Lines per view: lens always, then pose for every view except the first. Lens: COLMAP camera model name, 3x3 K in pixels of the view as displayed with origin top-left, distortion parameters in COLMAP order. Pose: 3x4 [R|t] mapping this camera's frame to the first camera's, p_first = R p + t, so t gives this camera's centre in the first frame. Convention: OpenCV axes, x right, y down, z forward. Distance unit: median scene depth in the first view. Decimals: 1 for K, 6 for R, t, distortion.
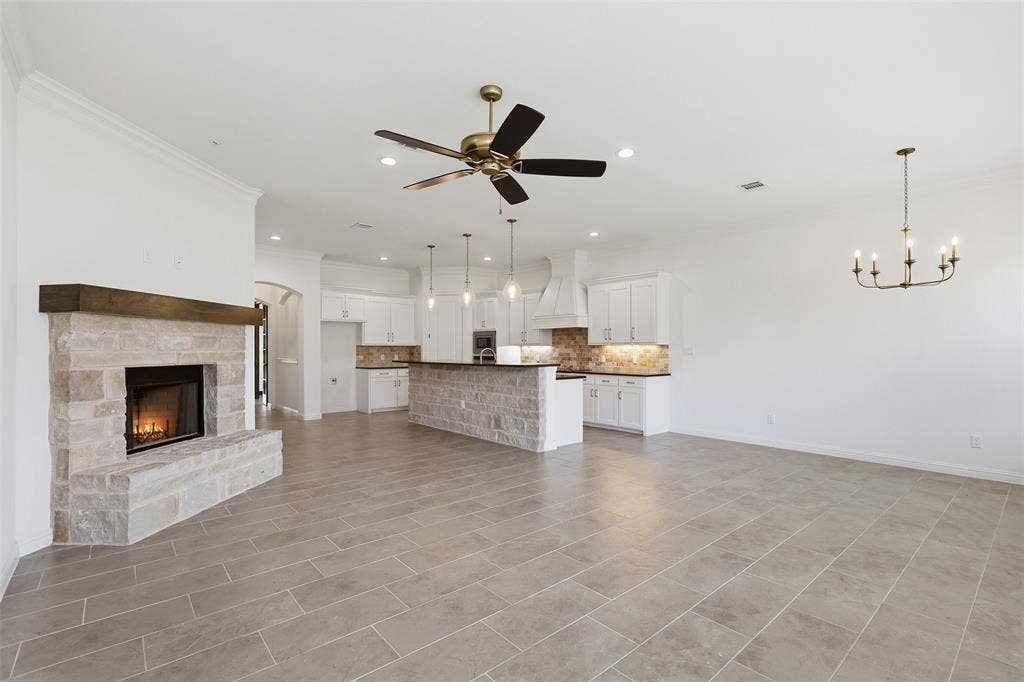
lens RADIAL K [[466.0, 0, 516.4], [0, 466.0, 342.6], [0, 0, 1]] dist [0.000181, 0.000085]
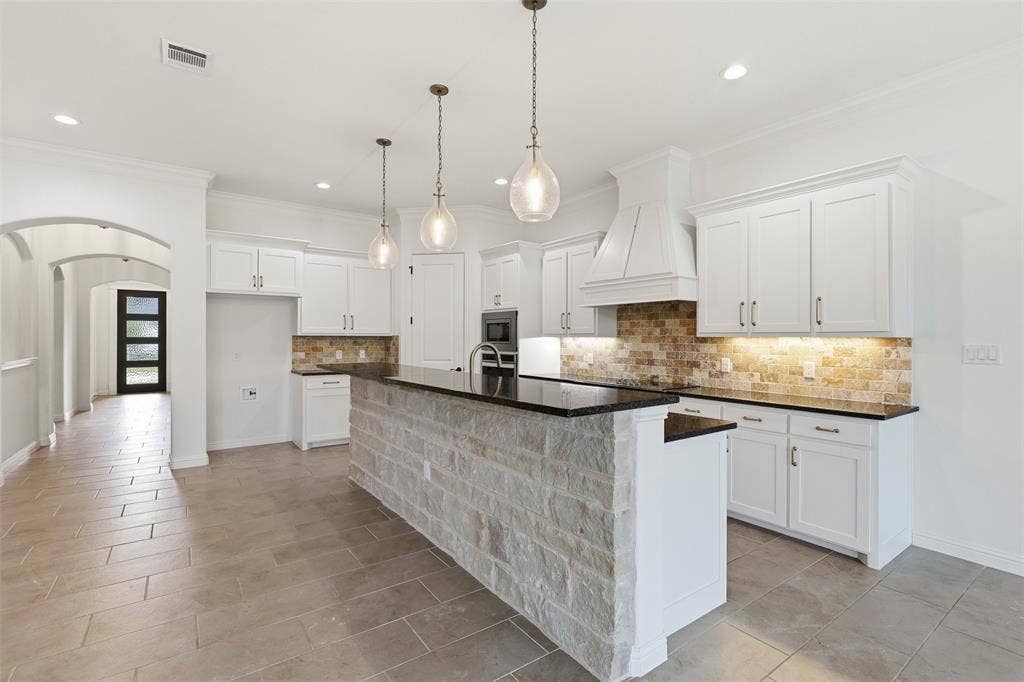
lens RADIAL K [[471.6, 0, 516.2], [0, 471.6, 336.9], [0, 0, 1]] dist [0.000472, -0.000245]
pose [[0.996122, 0.004008, -0.087888, 0.008189], [-0.003054, 0.999935, 0.010996, 0.000352], [0.087927, -0.010685, 0.996070, 0.538141]]
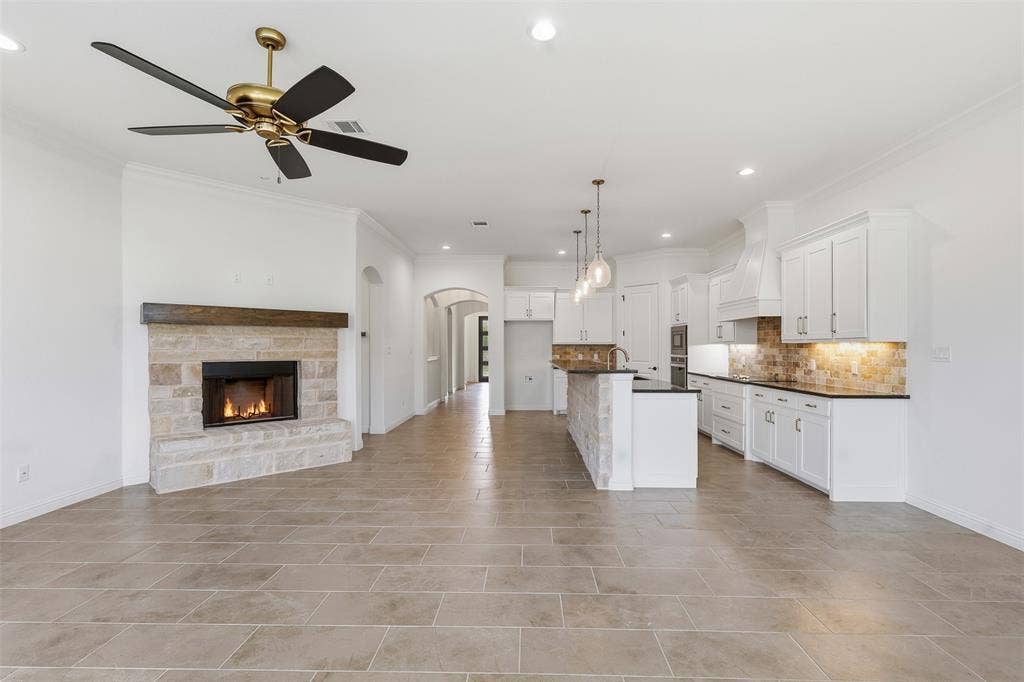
lens RADIAL K [[466.0, 0, 516.4], [0, 466.0, 342.6], [0, 0, 1]] dist [0.000181, 0.000085]
pose [[0.740450, -0.004837, -0.672094, 0.350442], [0.007542, 0.999971, 0.001113, 0.001288], [0.672069, -0.005893, 0.740465, 0.291171]]
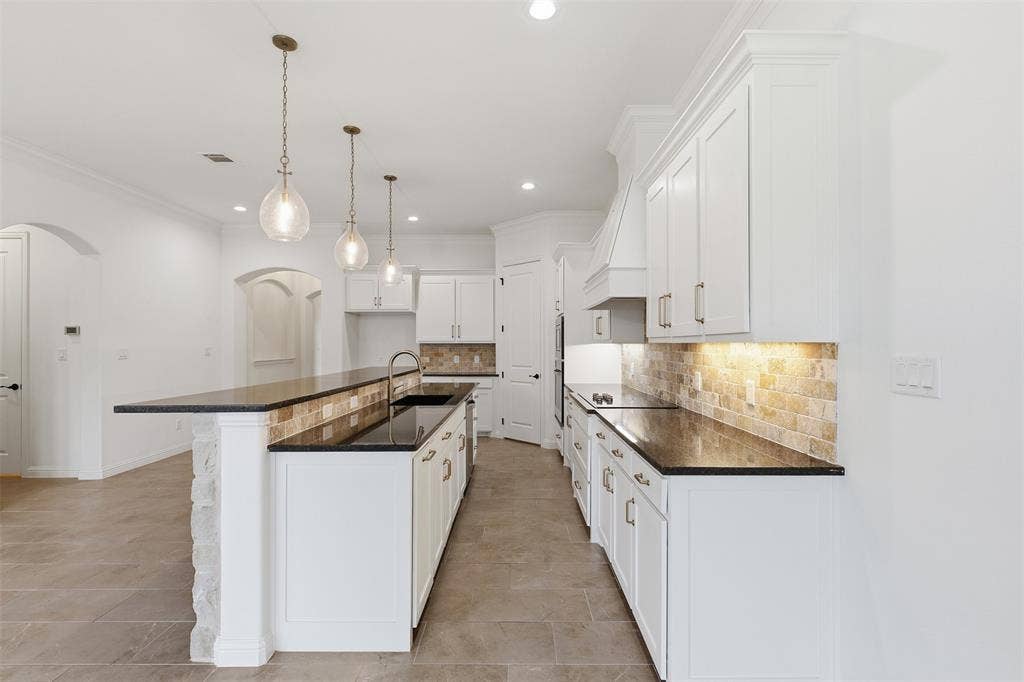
lens RADIAL K [[465.9, 0, 512.0], [0, 465.9, 341.0], [0, 0, 1]] dist [0.000714, -0.000033]
pose [[0.752083, -0.005124, -0.659049, 0.353353], [0.010577, 0.999935, 0.004297, 0.000987], [0.658984, -0.010203, 0.752088, 0.706791]]
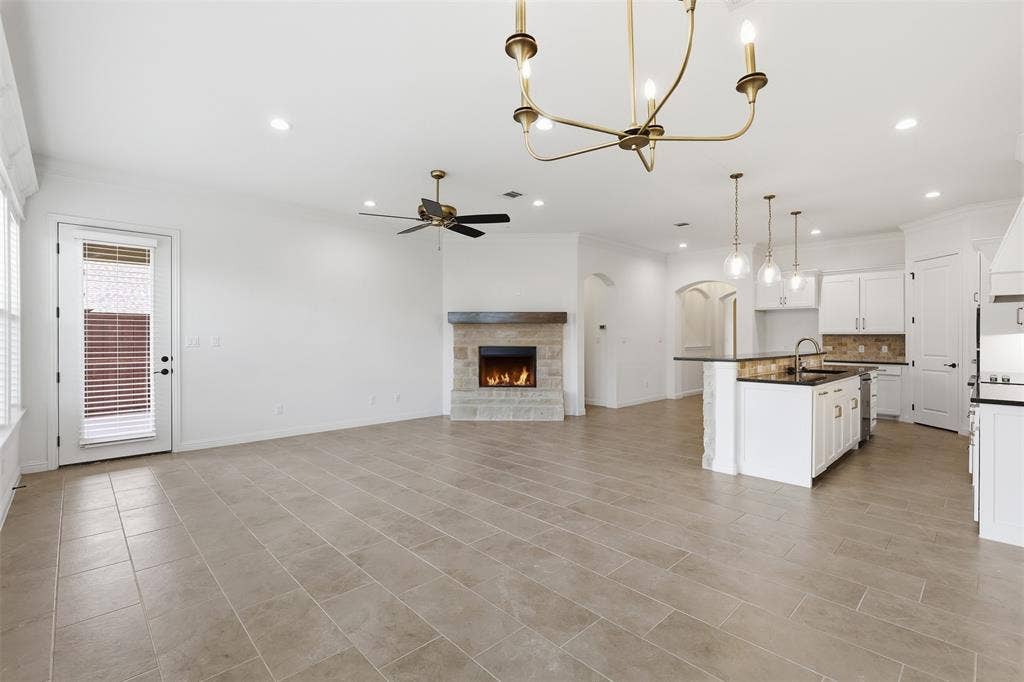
lens RADIAL K [[458.4, 0, 519.7], [0, 458.4, 337.7], [0, 0, 1]] dist [-0.002415, -0.000225]
pose [[0.063919, 0.001038, -0.997955, 0.636195], [0.012257, 0.999923, 0.001825, 0.005234], [0.997880, -0.012348, 0.063901, 0.502073]]
